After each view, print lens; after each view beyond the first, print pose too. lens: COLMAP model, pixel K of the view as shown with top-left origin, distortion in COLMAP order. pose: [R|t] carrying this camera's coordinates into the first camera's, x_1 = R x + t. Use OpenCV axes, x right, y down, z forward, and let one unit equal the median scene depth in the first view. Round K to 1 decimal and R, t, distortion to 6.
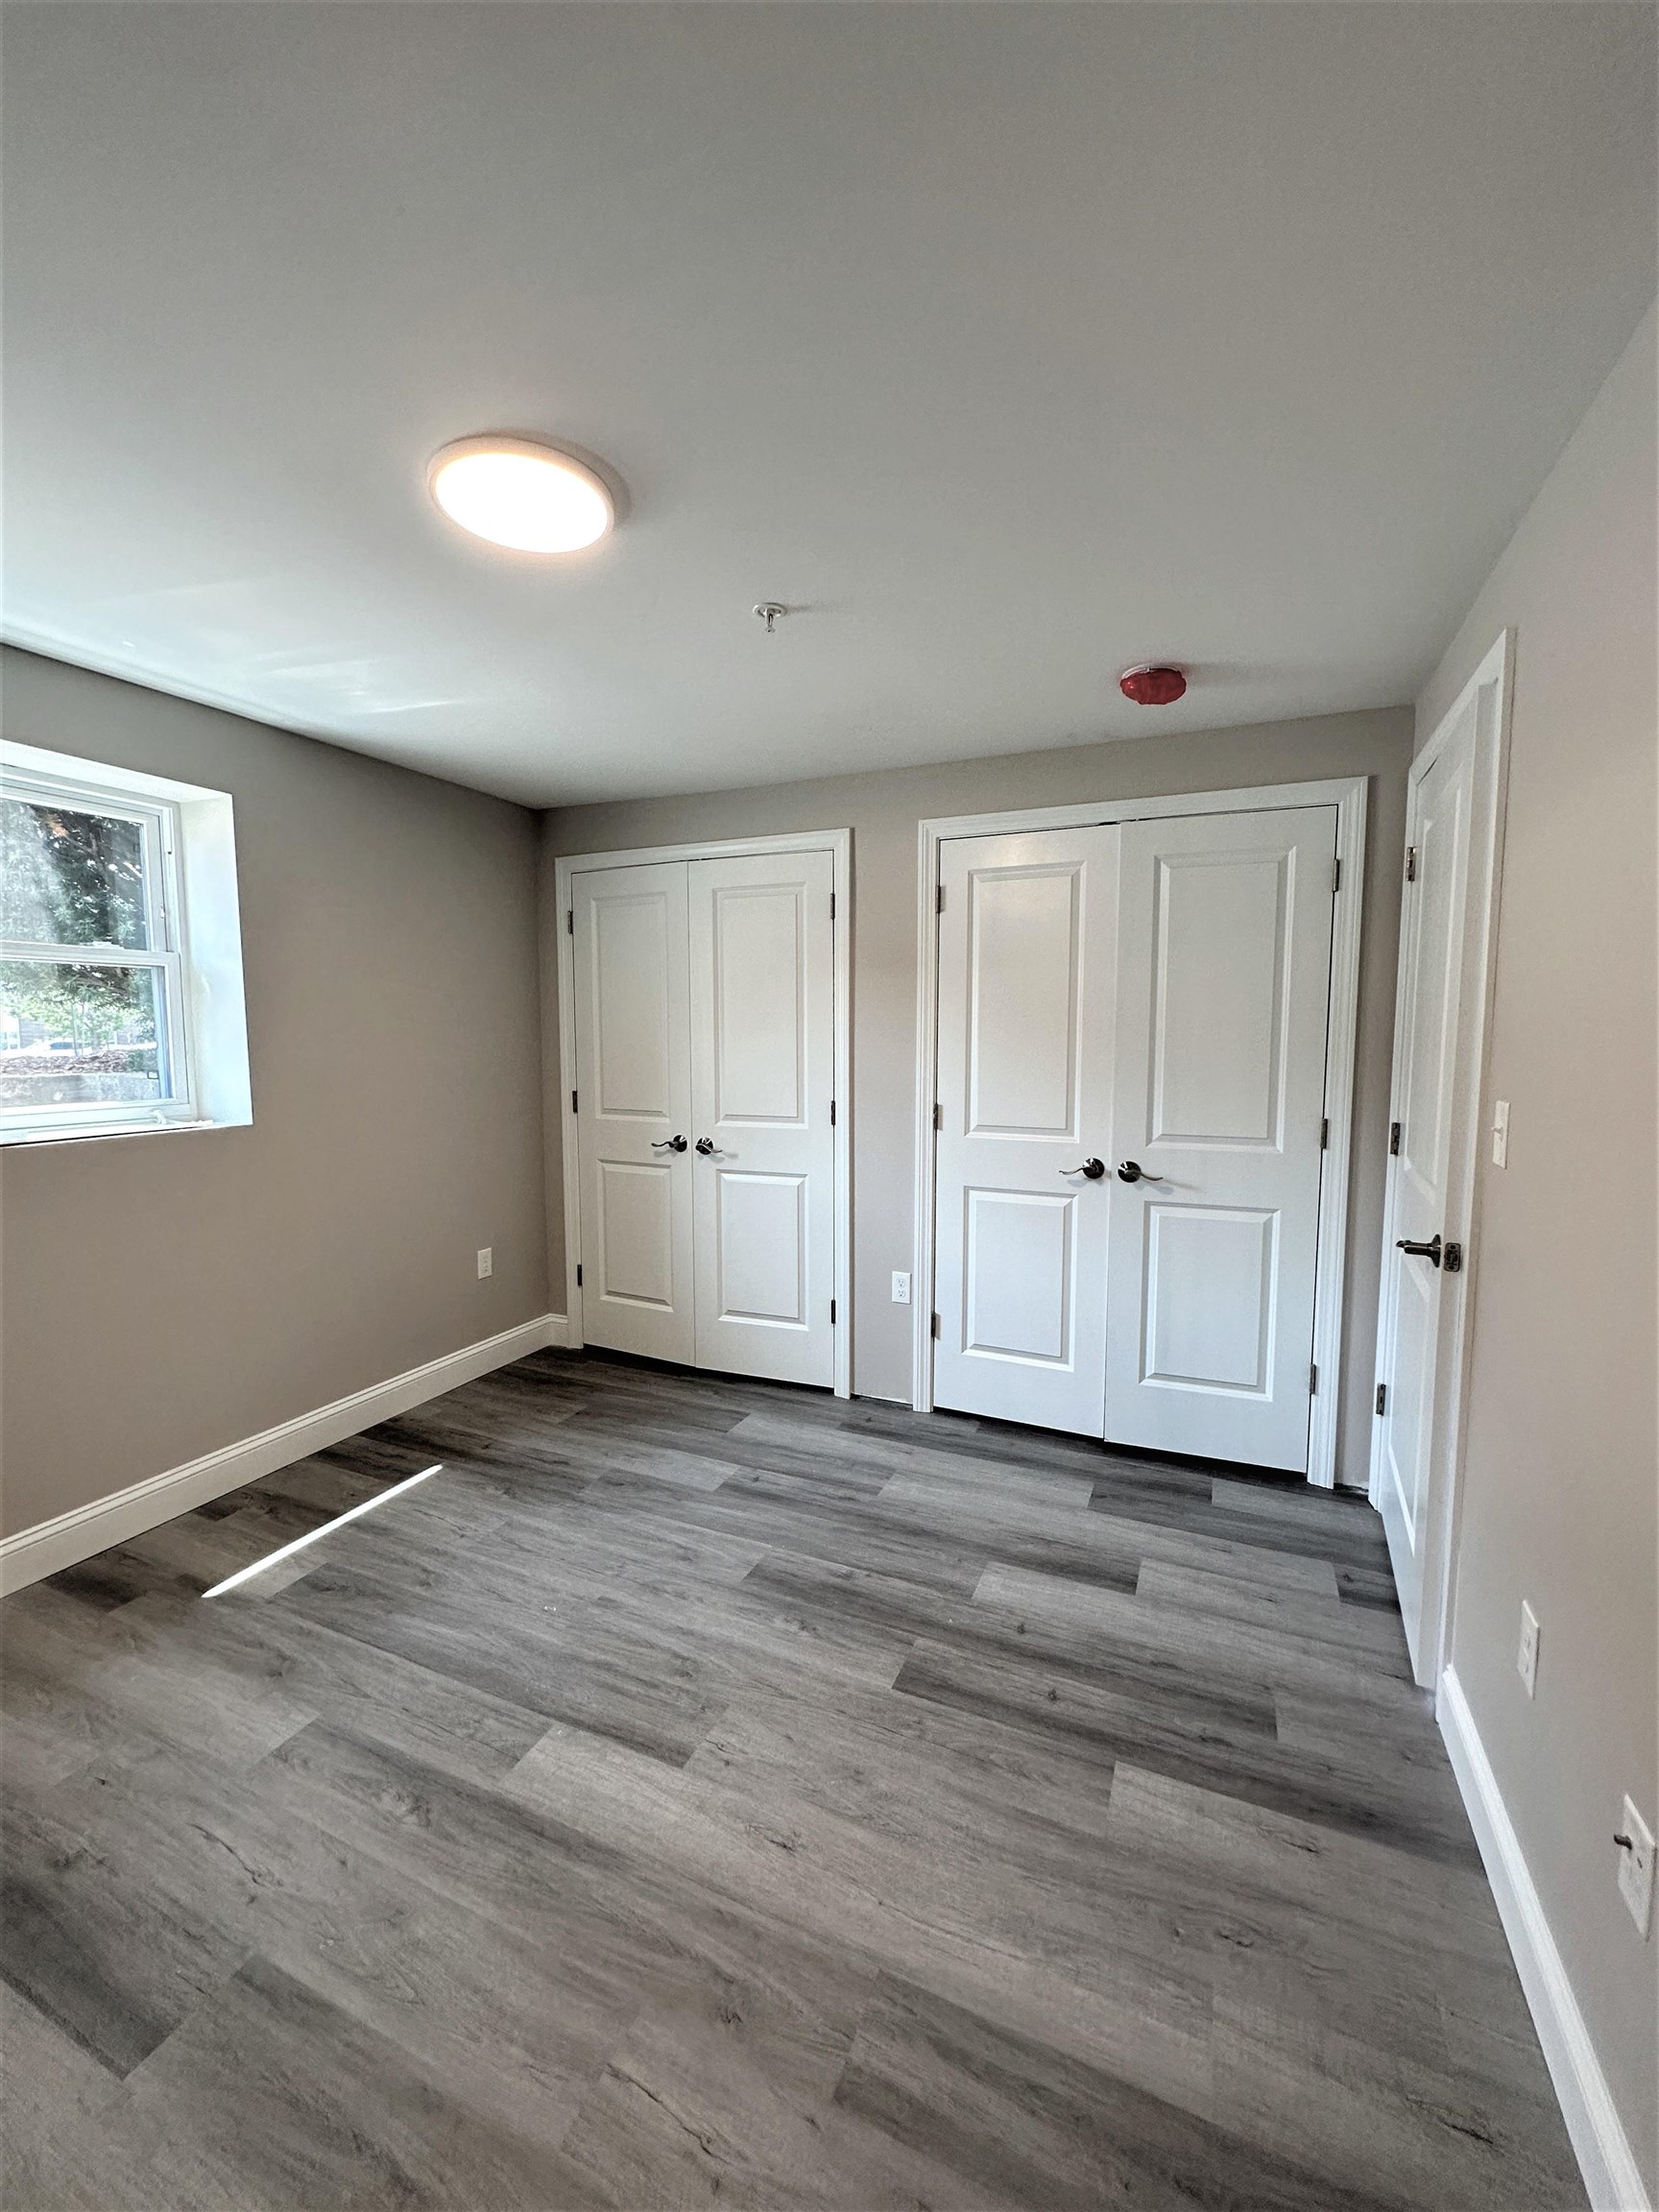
lens RADIAL K [[893.1, 0, 822.5], [0, 893.1, 1107.2], [0, 0, 1]] dist [-0.000853, 0.000027]
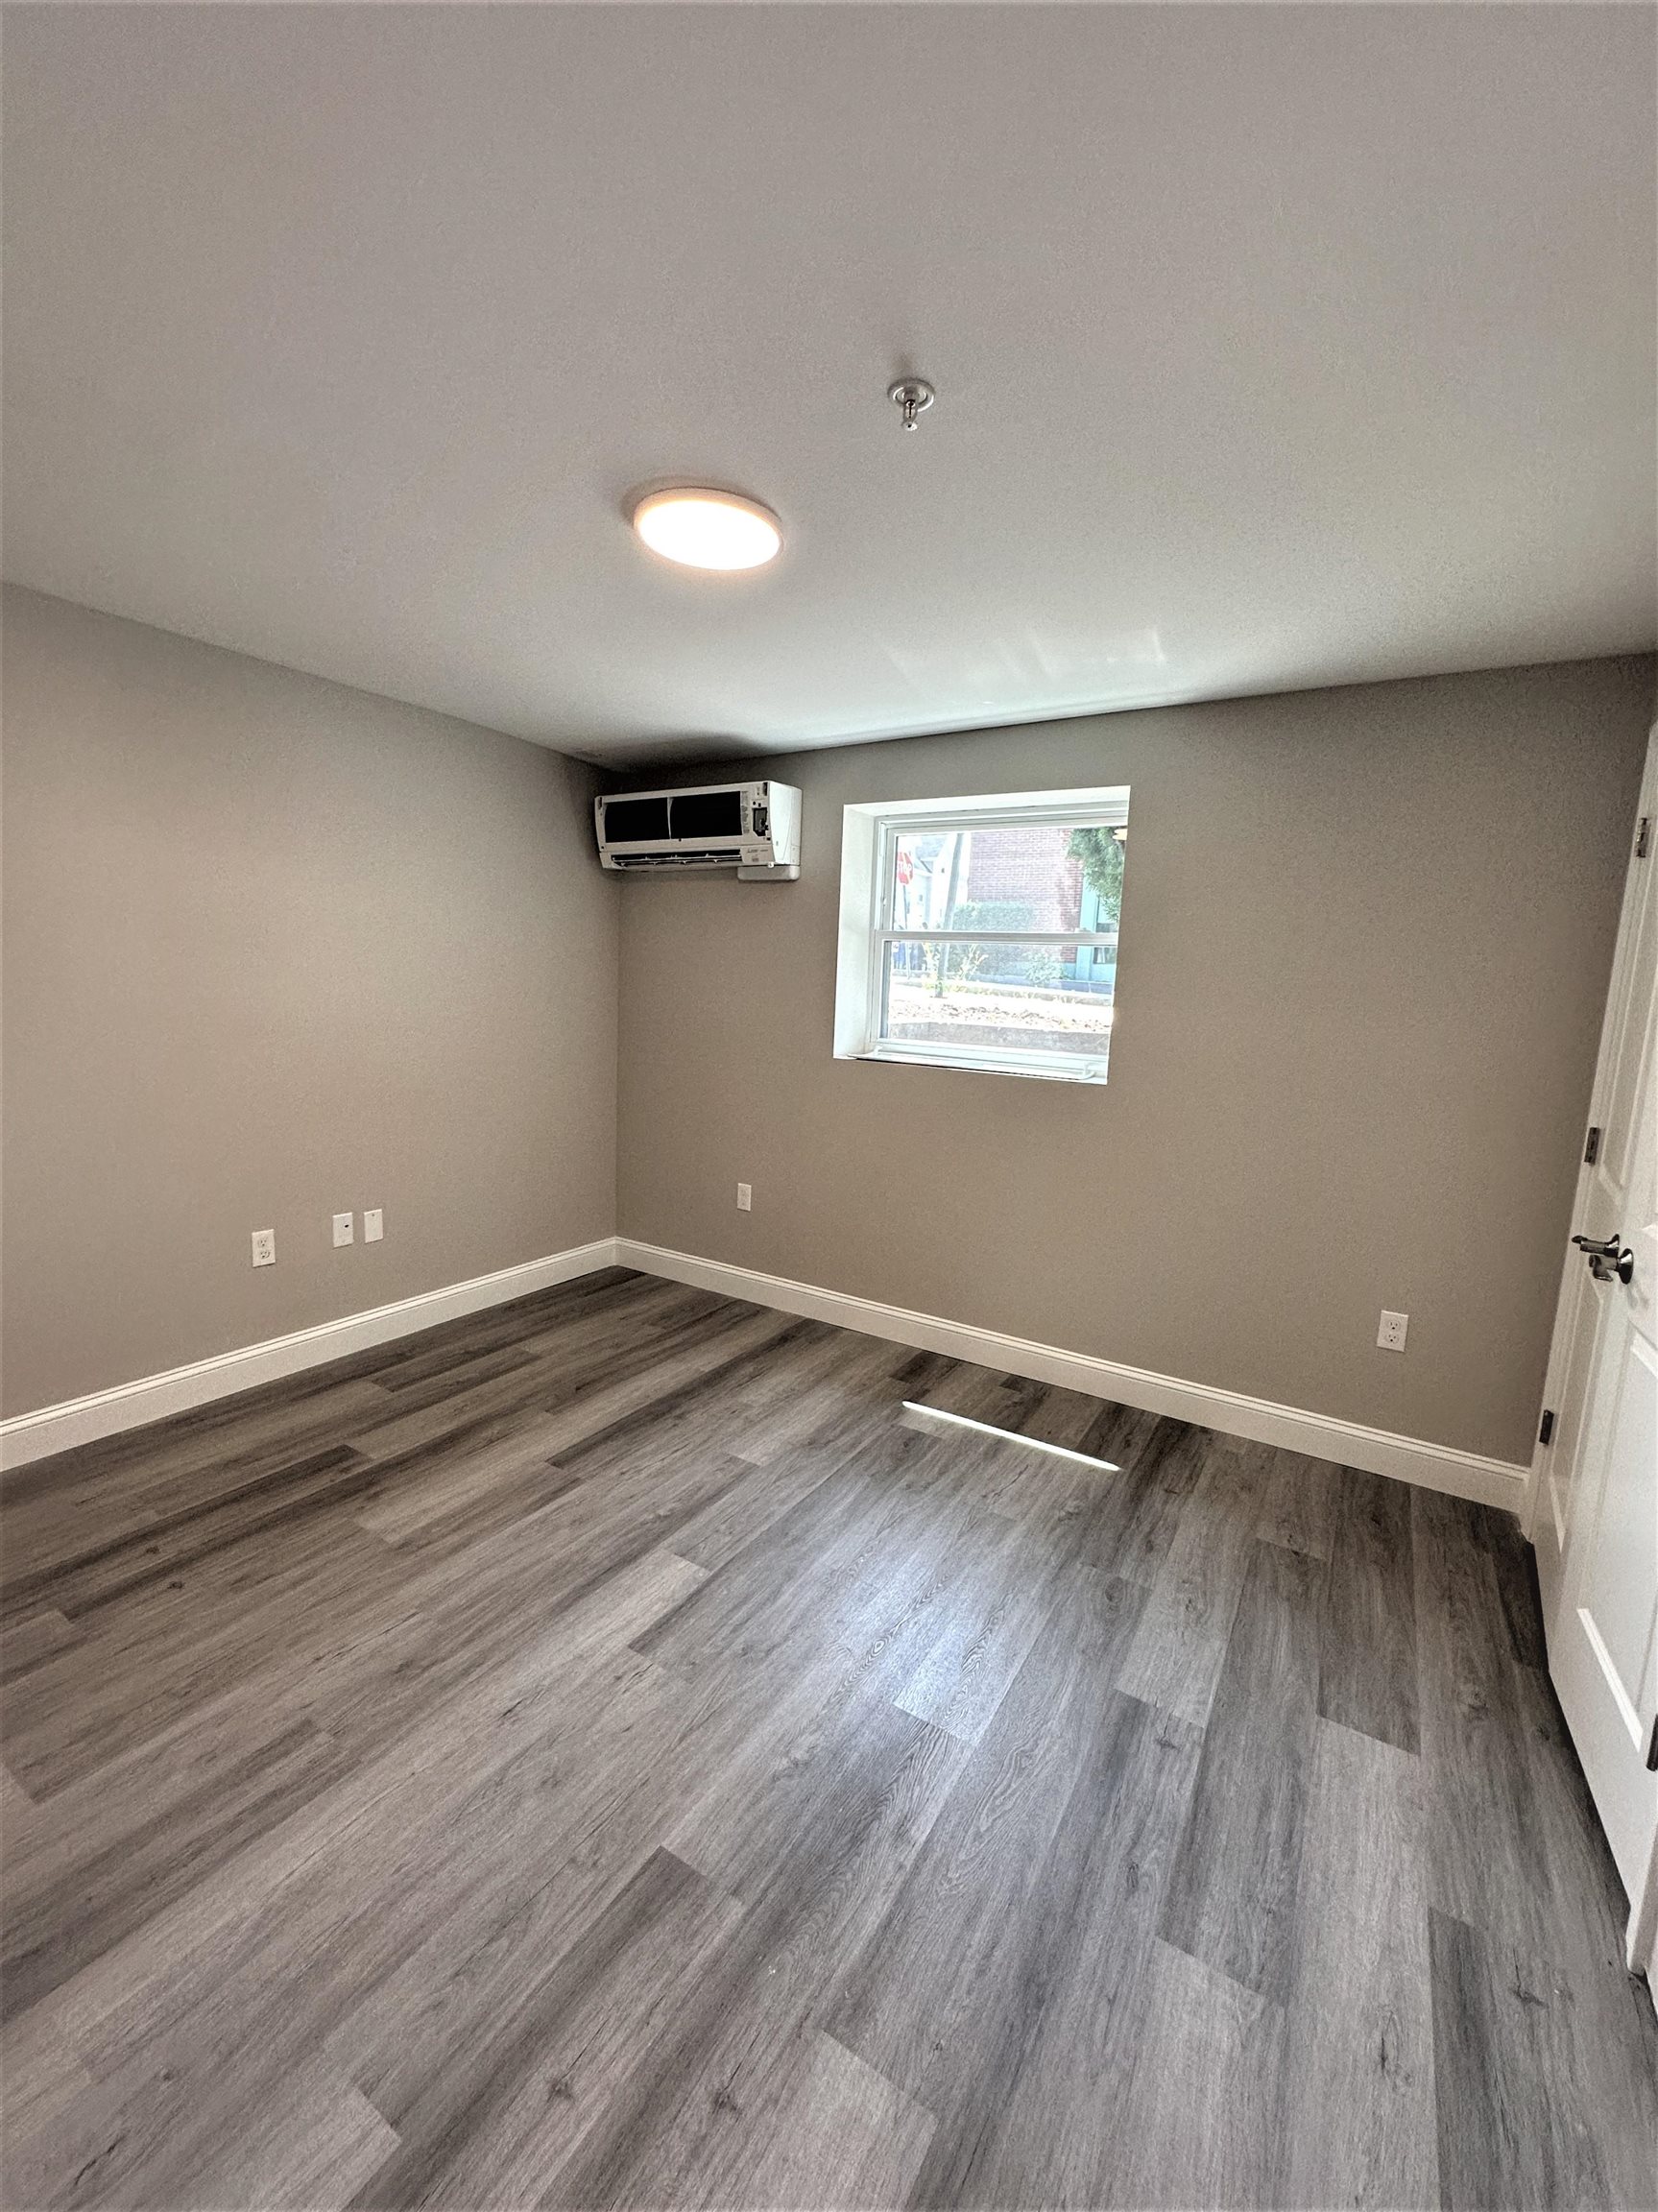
lens RADIAL K [[893.1, 0, 819.9], [0, 893.1, 1107.1], [0, 0, 1]] dist [-0.000853, 0.000027]
pose [[-0.130051, 0.133692, -0.982453, 0.658844], [-0.128233, 0.980278, 0.150371, -0.097412], [0.983180, 0.145538, -0.110342, 1.015320]]
